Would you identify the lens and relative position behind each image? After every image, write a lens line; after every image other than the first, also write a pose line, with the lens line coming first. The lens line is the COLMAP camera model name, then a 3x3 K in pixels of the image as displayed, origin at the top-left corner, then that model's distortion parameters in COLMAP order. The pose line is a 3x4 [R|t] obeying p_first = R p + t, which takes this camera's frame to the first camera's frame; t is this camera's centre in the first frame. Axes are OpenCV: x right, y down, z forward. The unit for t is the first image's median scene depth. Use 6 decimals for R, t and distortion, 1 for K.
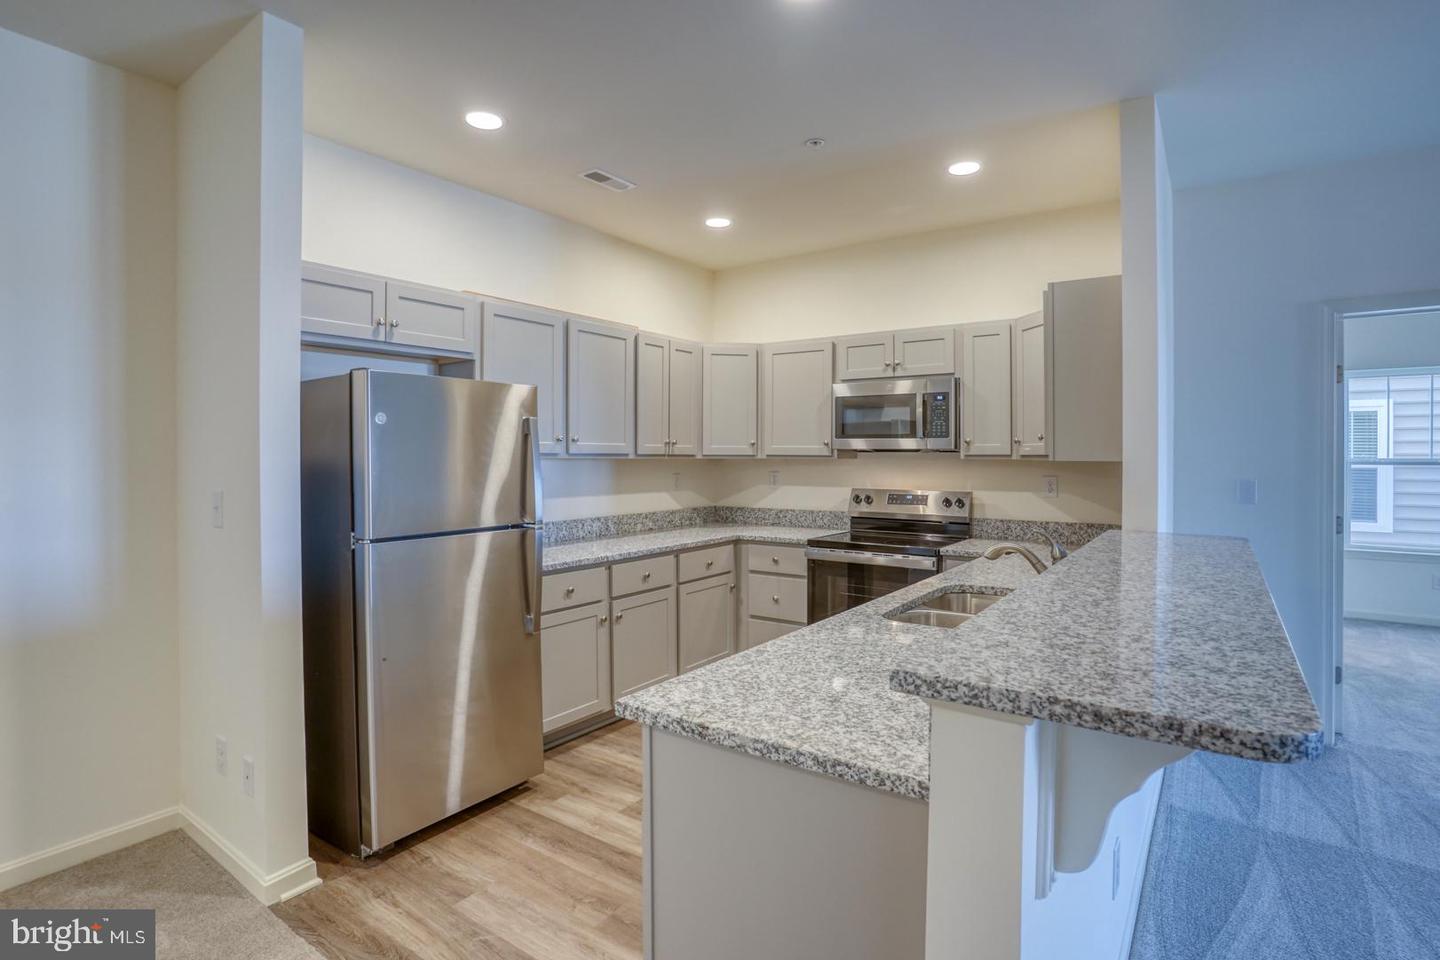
lens RADIAL K [[720.1, 0, 781.5], [0, 720.1, 459.4], [0, 0, 1]] dist [-0.031050, 0.000252]
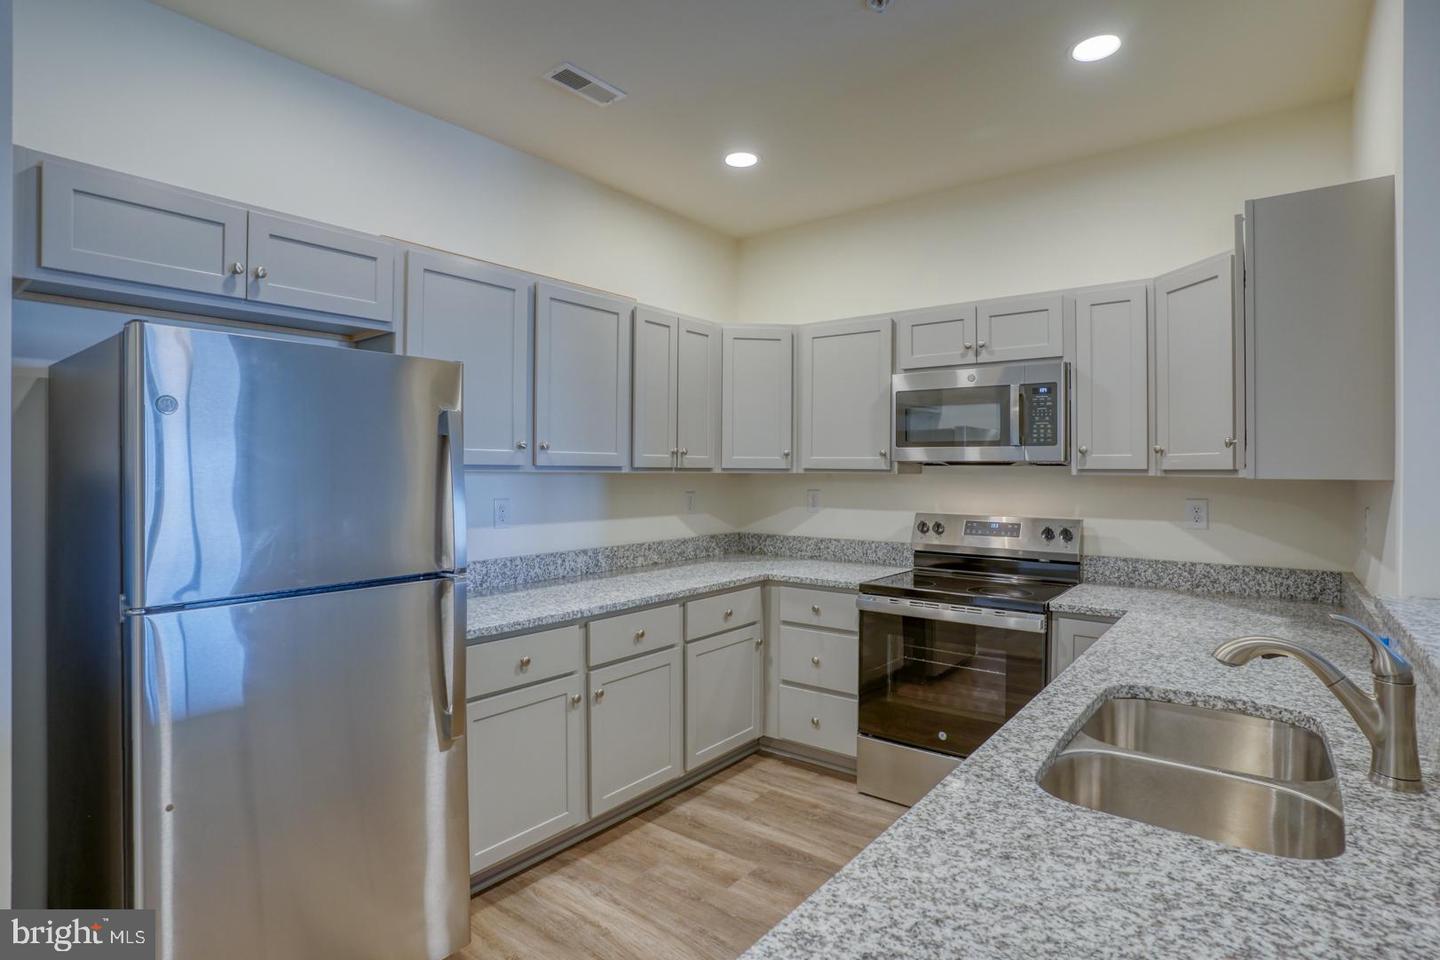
lens RADIAL K [[732.3, 0, 779.3], [0, 732.3, 463.9], [0, 0, 1]] dist [-0.037030, 0.000444]
pose [[0.998796, 0.003248, -0.048951, -0.010119], [-0.003894, 0.999906, -0.013113, -0.001140], [0.048904, 0.013288, 0.998715, 0.241374]]
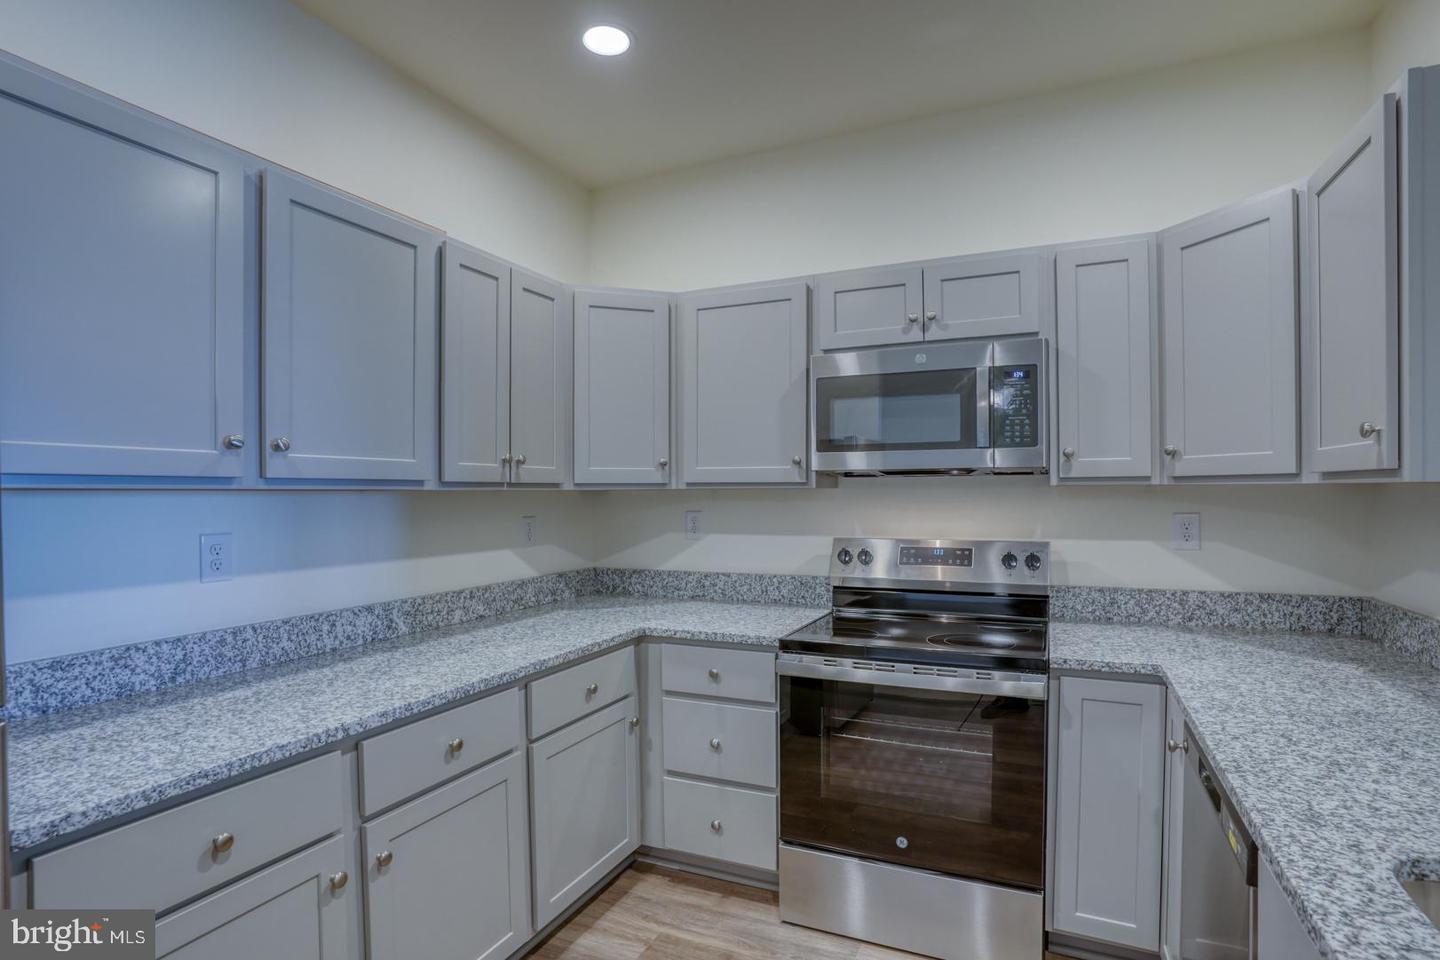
lens RADIAL K [[708.1, 0, 777.6], [0, 708.1, 491.7], [0, 0, 1]] dist [-0.068784, 0.029567]
pose [[0.983725, -0.008541, 0.179476, -0.058116], [0.009379, 0.999949, -0.003821, 0.004354], [-0.179434, 0.005442, 0.983755, 0.479411]]
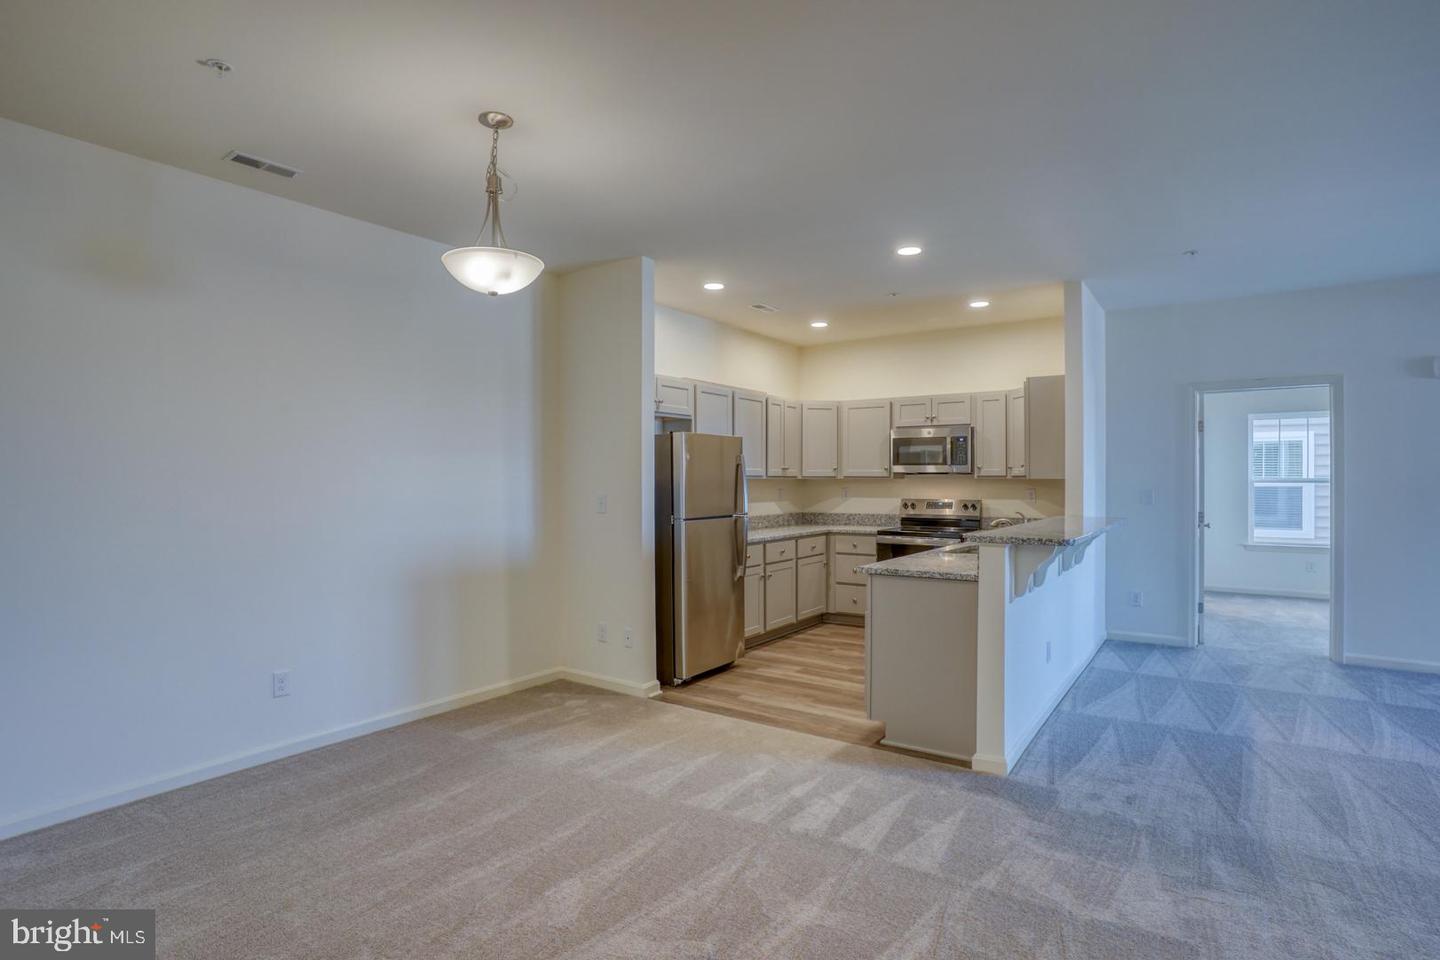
lens RADIAL K [[729.3, 0, 807.6], [0, 729.3, 480.1], [0, 0, 1]] dist [0.002070, 0.001463]
pose [[0.999150, -0.001809, 0.041190, -0.179080], [0.001976, 0.999990, -0.004005, 0.008311], [-0.041182, 0.004083, 0.999143, -0.571661]]
